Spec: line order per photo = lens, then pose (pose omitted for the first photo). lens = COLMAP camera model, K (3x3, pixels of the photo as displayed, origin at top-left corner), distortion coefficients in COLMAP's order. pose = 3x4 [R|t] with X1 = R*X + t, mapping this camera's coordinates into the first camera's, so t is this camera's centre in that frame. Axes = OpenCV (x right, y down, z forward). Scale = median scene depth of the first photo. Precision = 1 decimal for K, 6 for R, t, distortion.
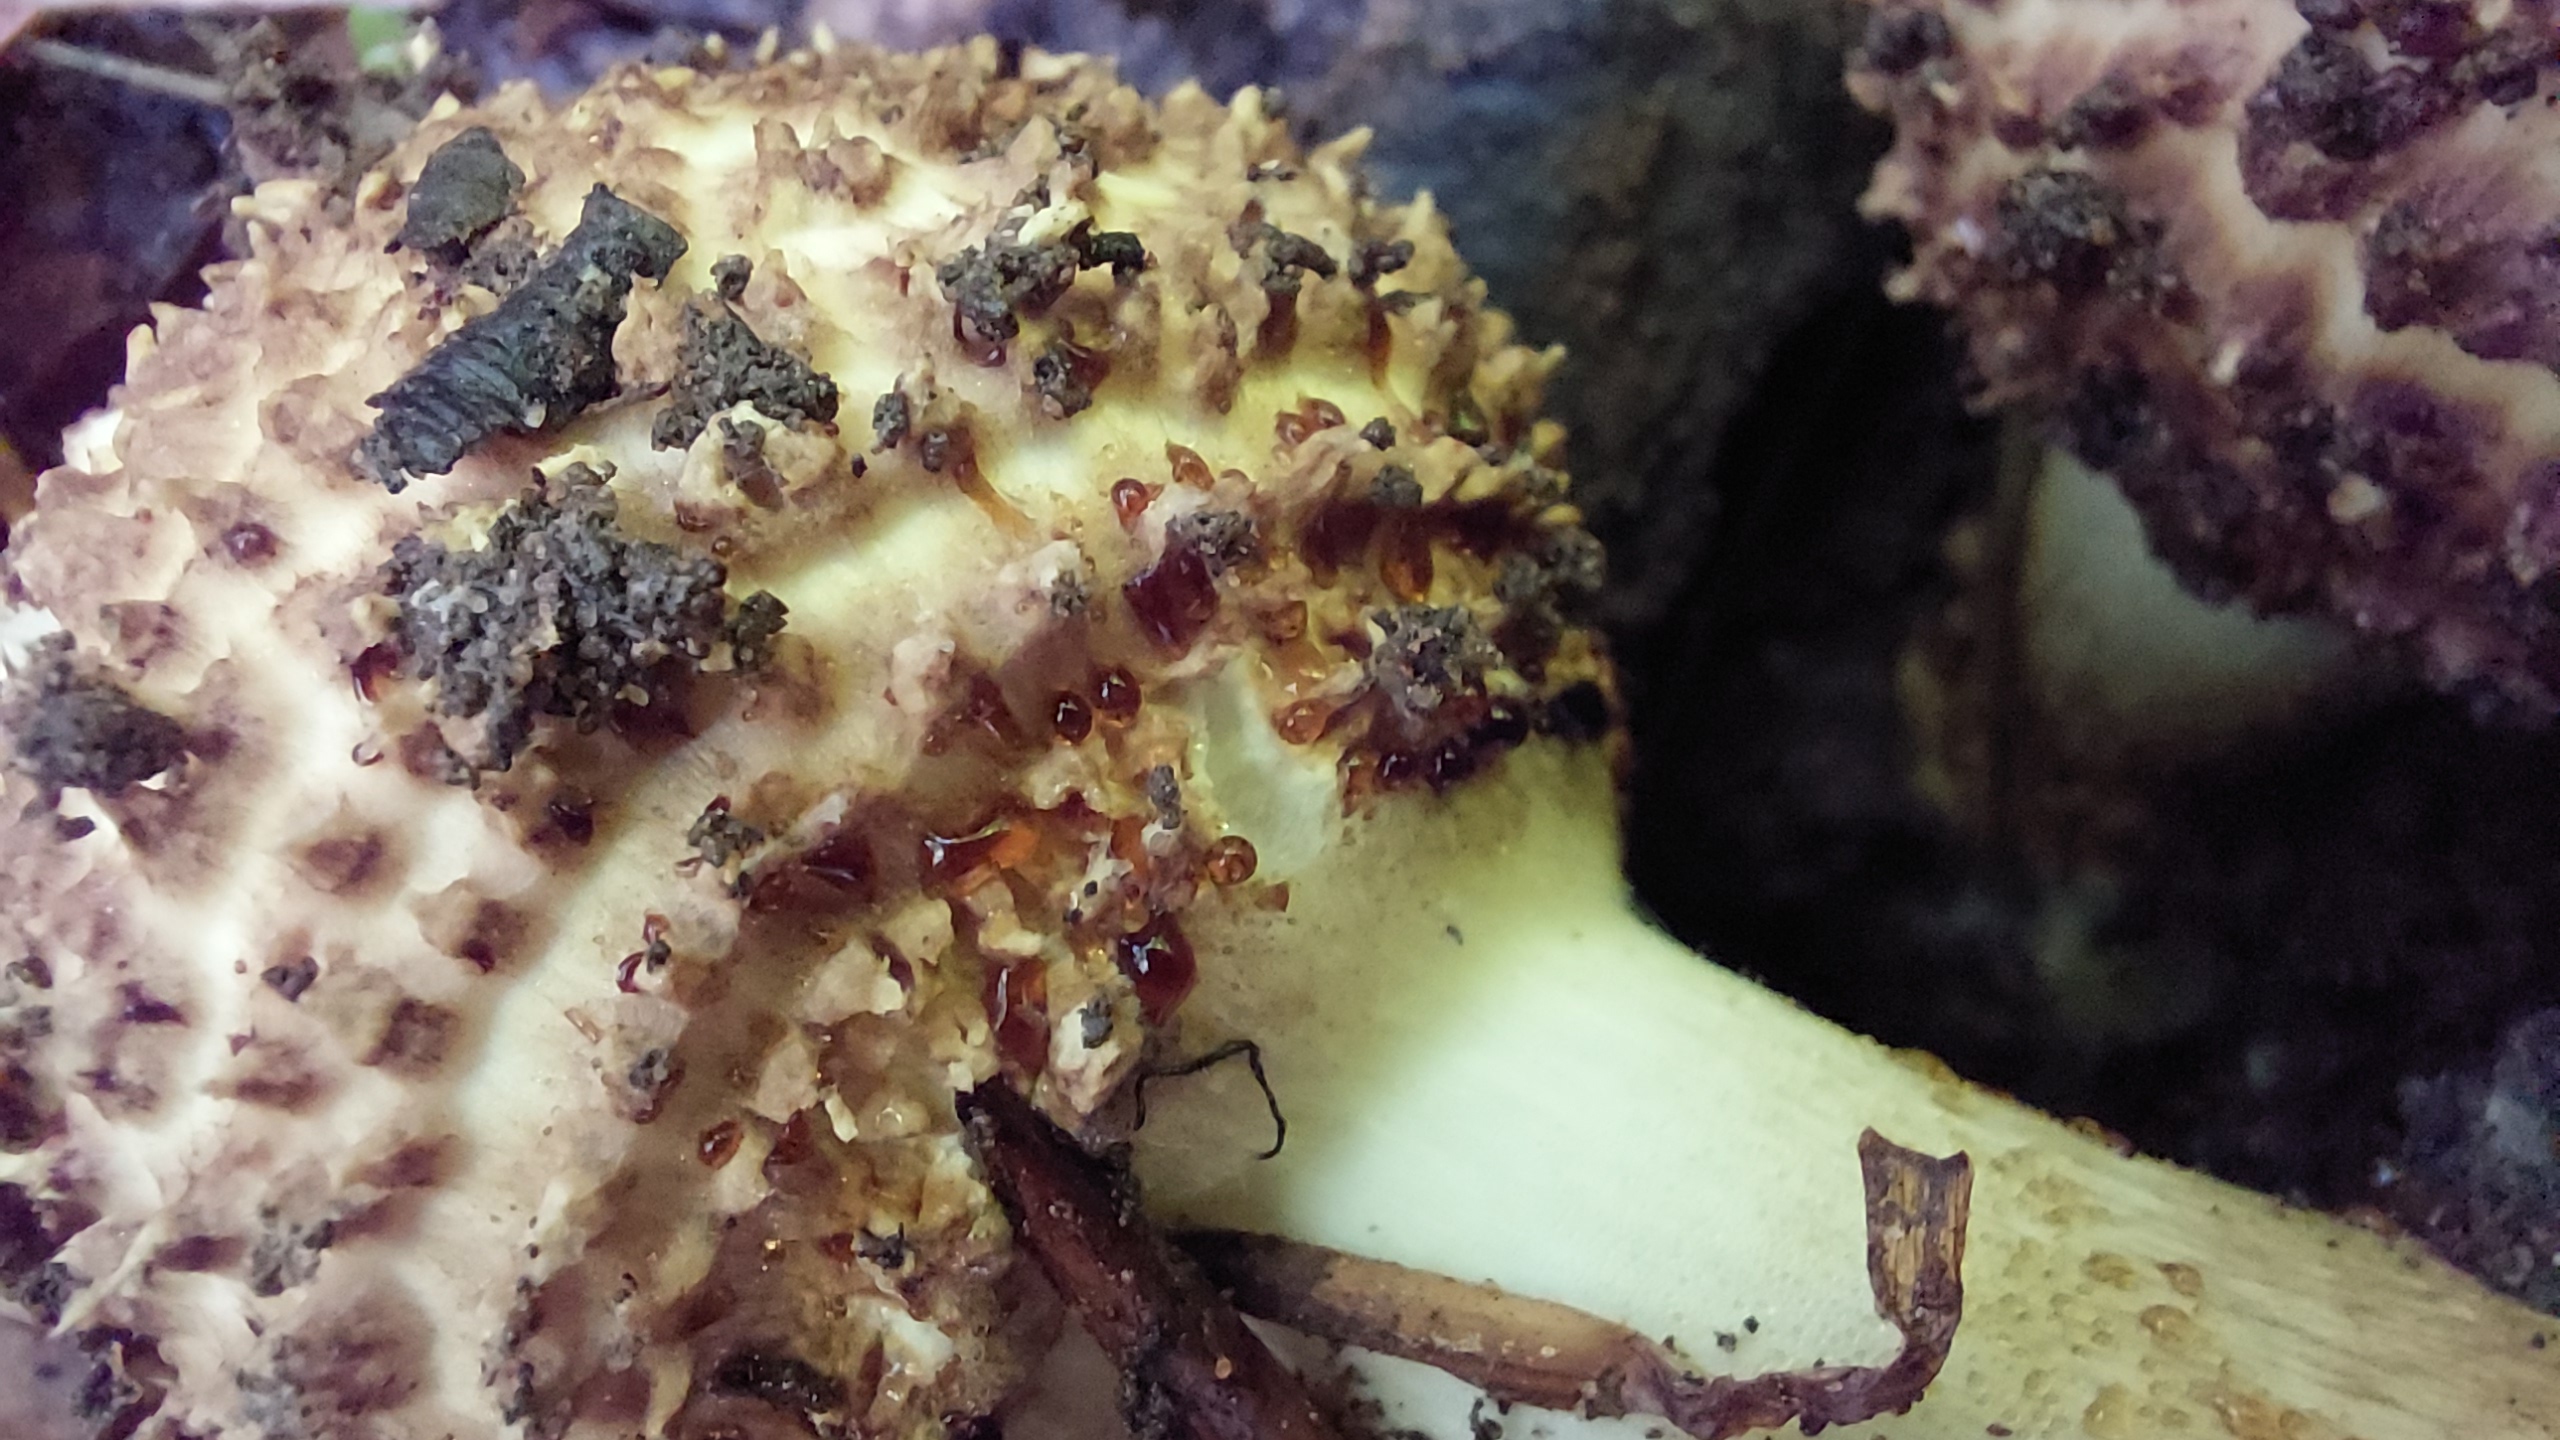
lens RADIAL K [[2011.9, 0, 1280.0], [0, 2011.9, 720.0], [0, 0, 1]] dist [-0.028911, 0.002874]
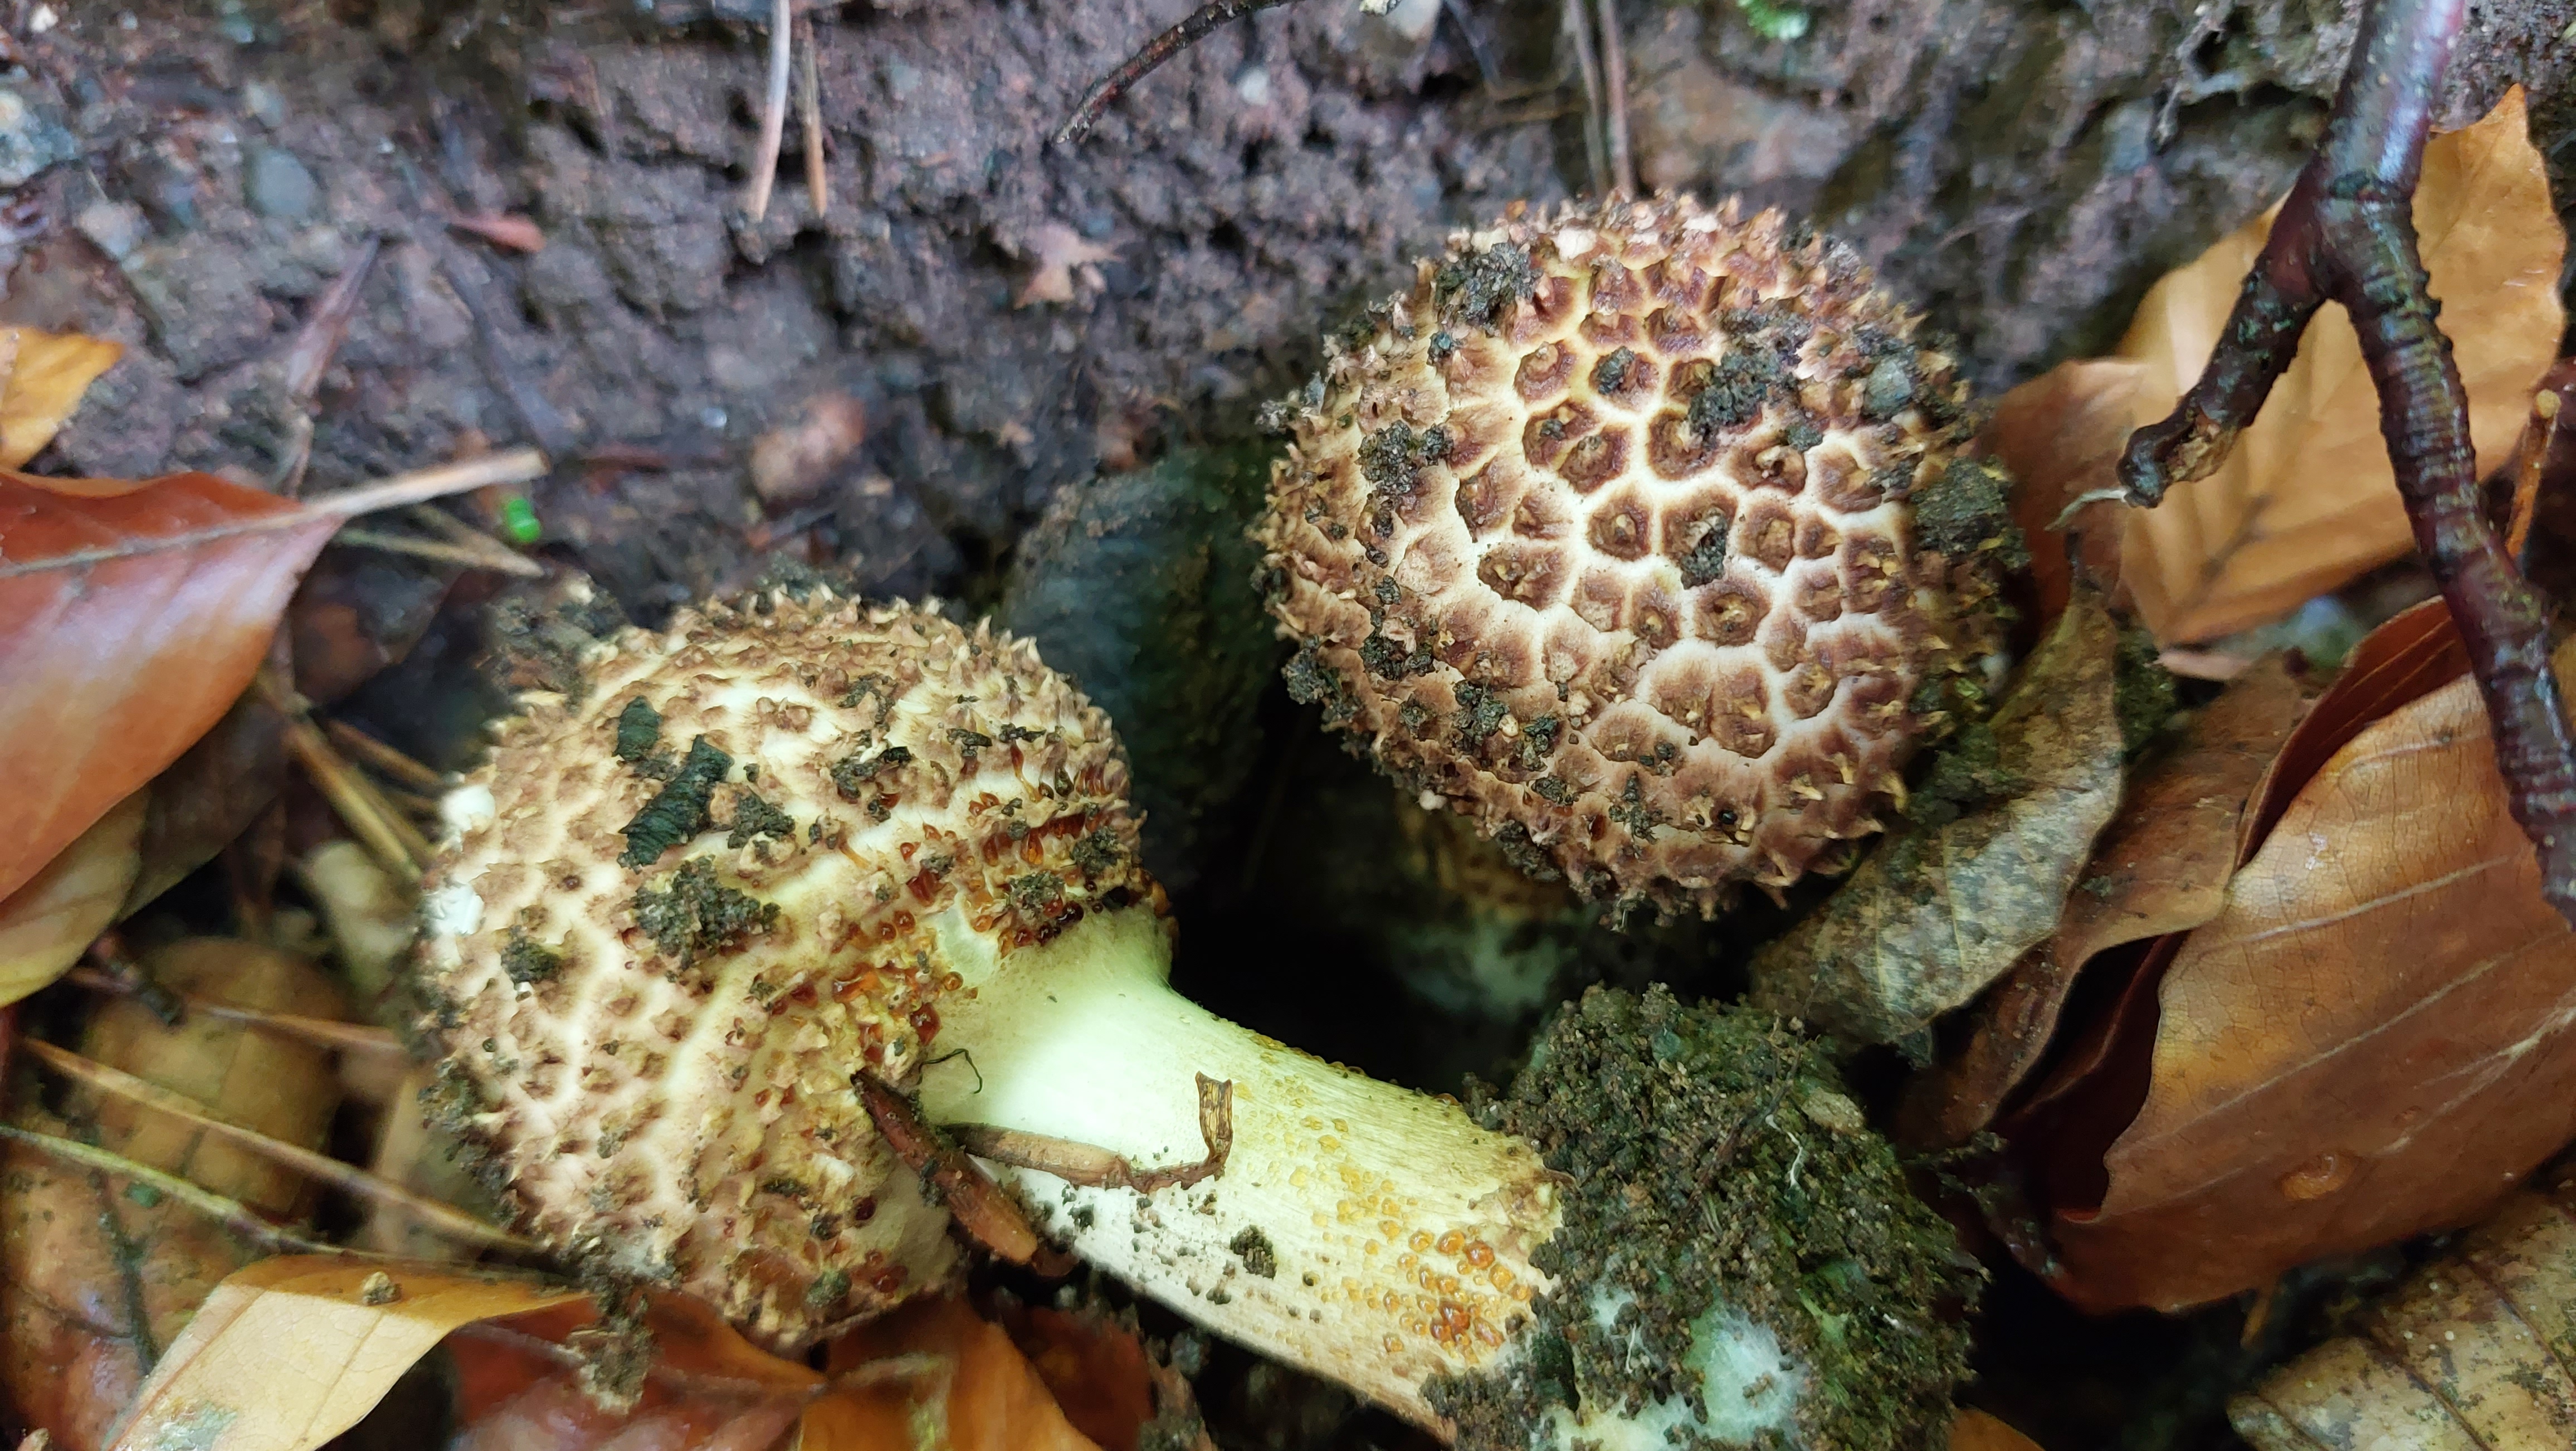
lens RADIAL K [[2038.6, 0, 1288.0], [0, 2038.6, 725.5], [0, 0, 1]] dist [0.116696, -0.367126]
pose [[0.998967, -0.037522, 0.025642, 0.374120], [0.036565, 0.998652, 0.036829, -0.362576], [-0.026989, -0.035853, 0.998993, -1.752388]]
